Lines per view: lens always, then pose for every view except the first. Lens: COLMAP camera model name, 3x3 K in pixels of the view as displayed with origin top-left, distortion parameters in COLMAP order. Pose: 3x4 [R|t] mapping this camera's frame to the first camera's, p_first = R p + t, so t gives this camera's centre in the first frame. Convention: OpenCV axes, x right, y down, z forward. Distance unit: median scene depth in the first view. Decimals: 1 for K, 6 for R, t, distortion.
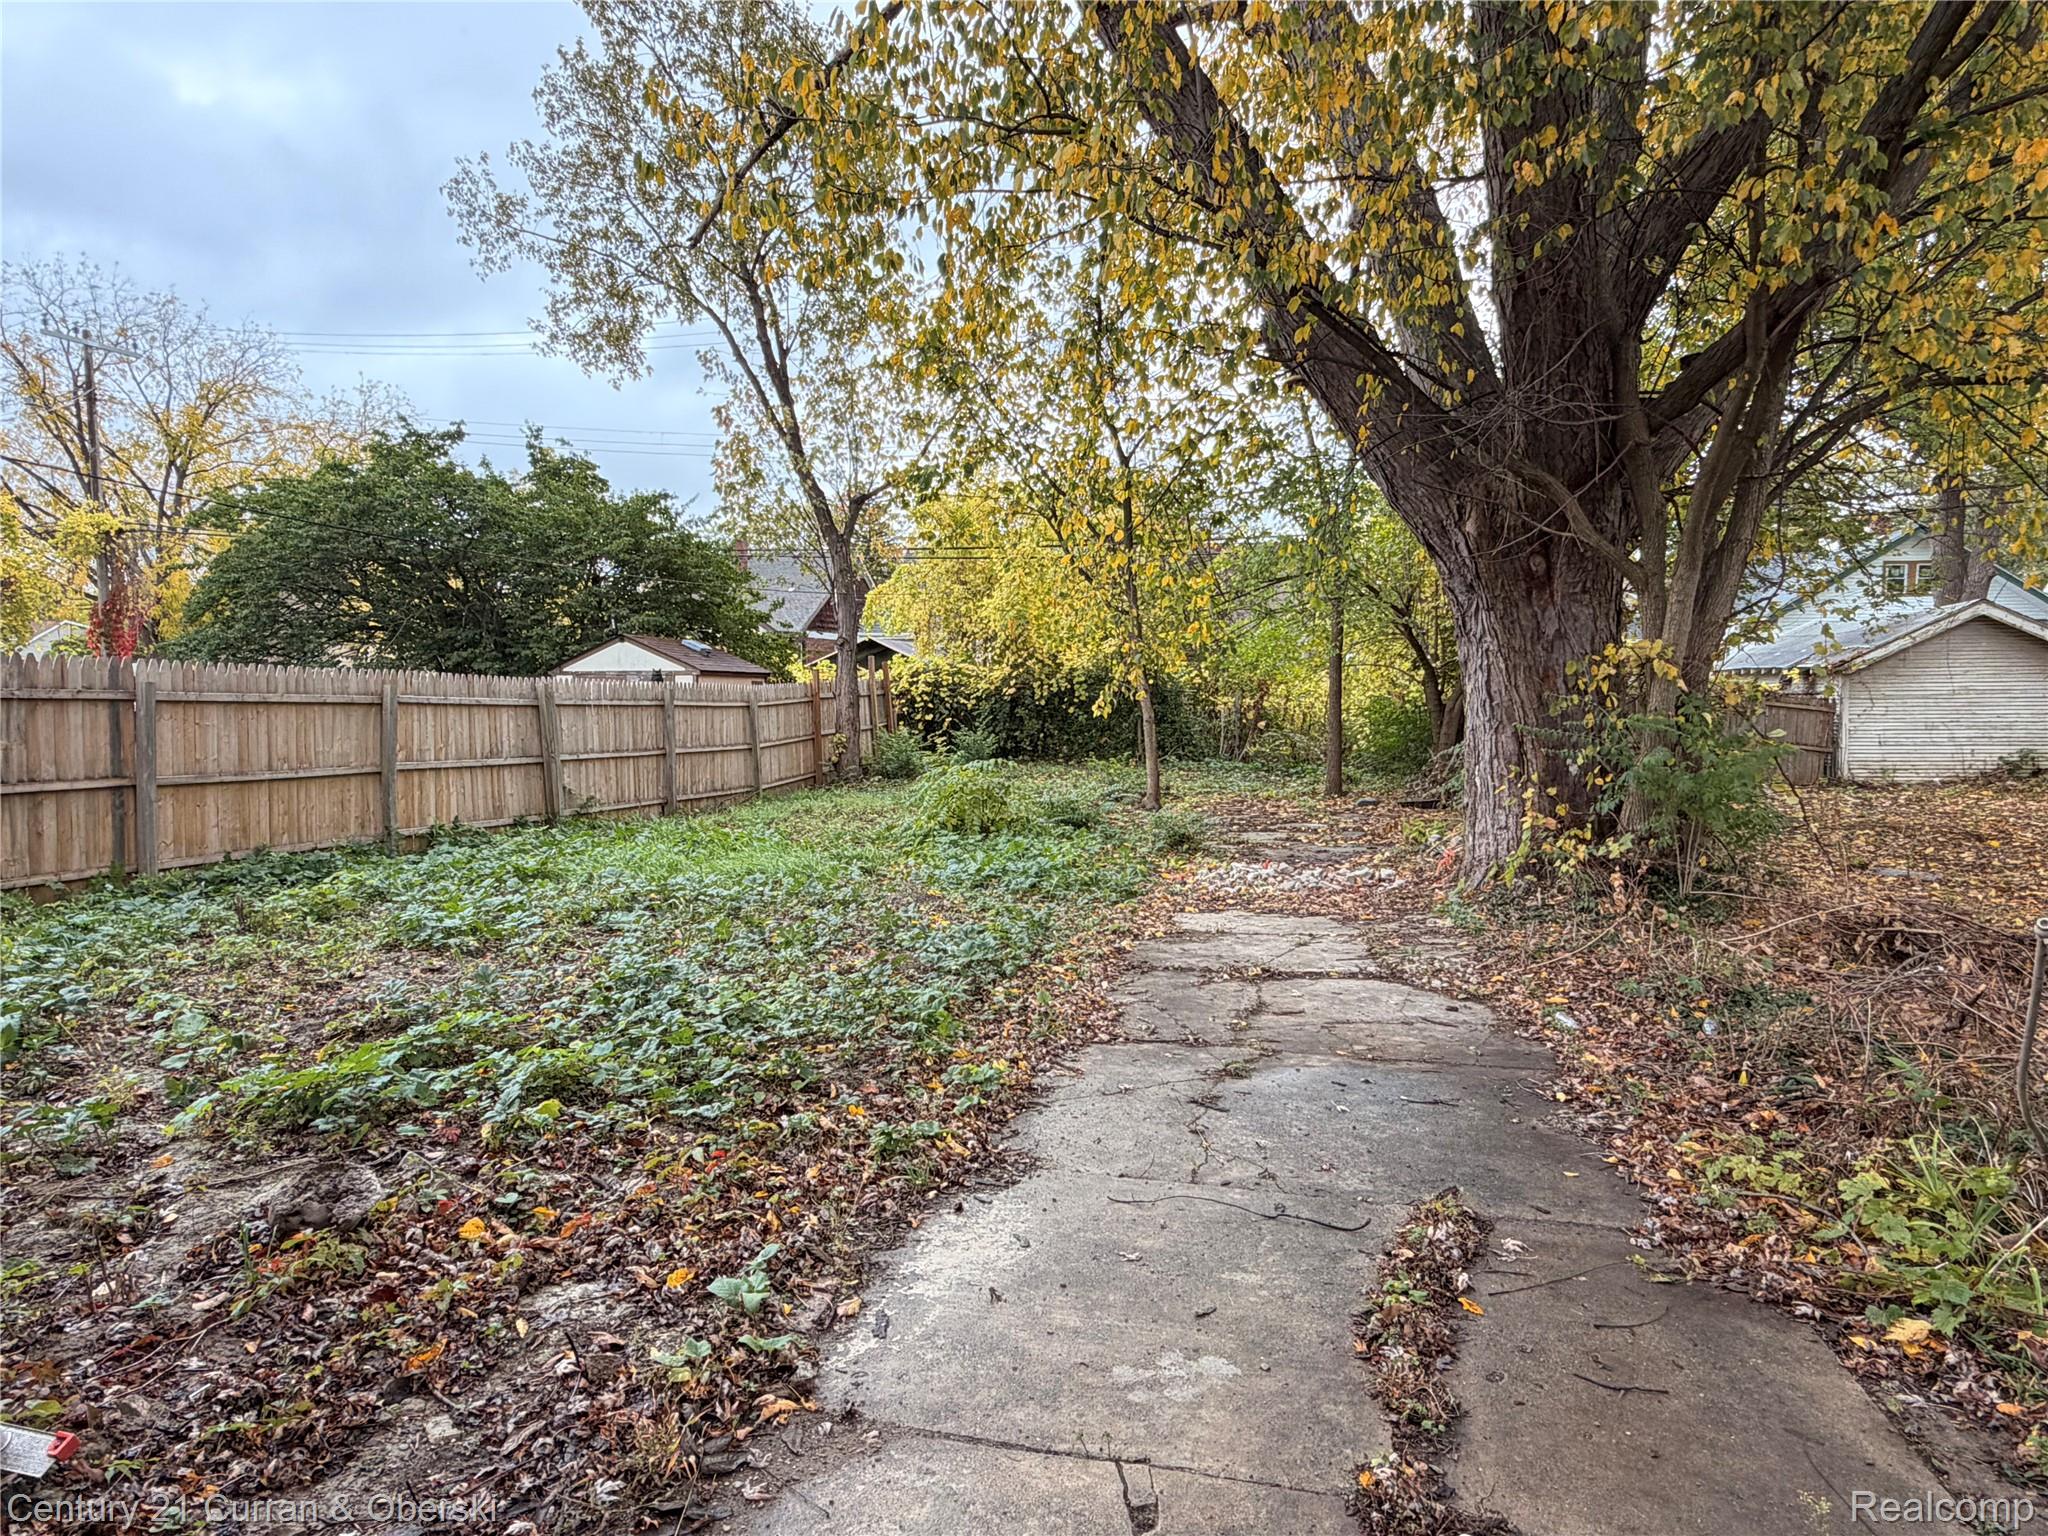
lens RADIAL K [[1261.7, 0, 1024.0], [0, 1261.7, 768.0], [0, 0, 1]] dist [0.002483, 0.001330]
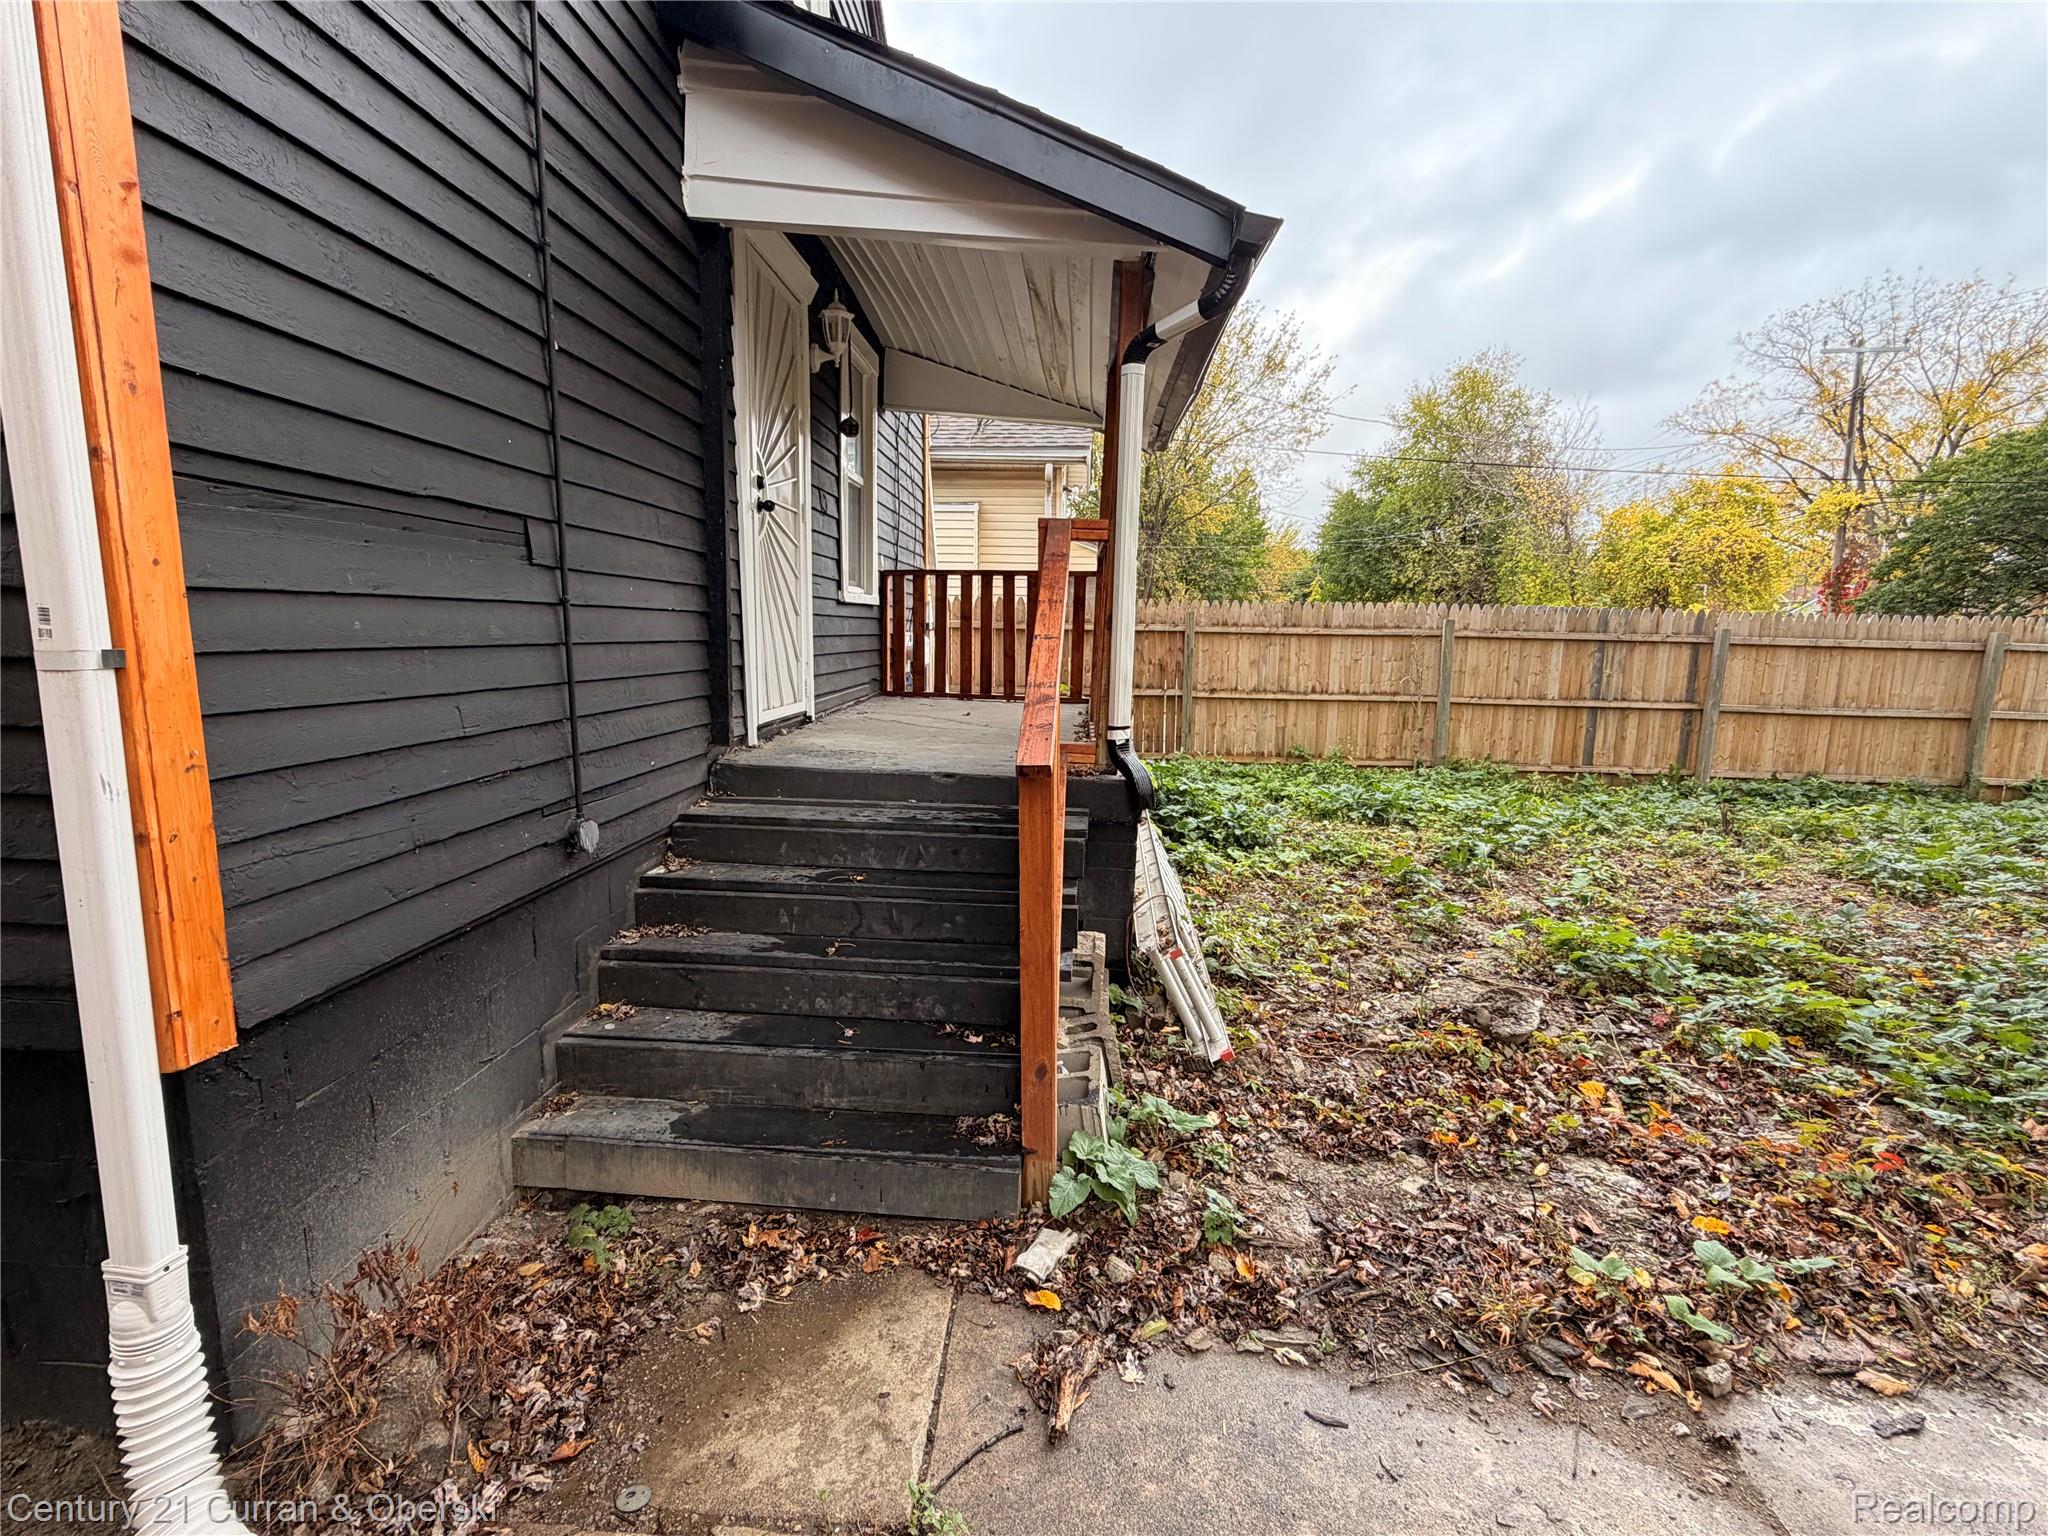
lens RADIAL K [[960.1, 0, 1024.0], [0, 960.1, 768.0], [0, 0, 1]] dist [-0.001235, -0.000461]
pose [[0.173618, 0.133605, -0.975708, 0.298597], [-0.067736, 0.990028, 0.123513, -0.002730], [0.982481, 0.044647, 0.180937, 0.311703]]
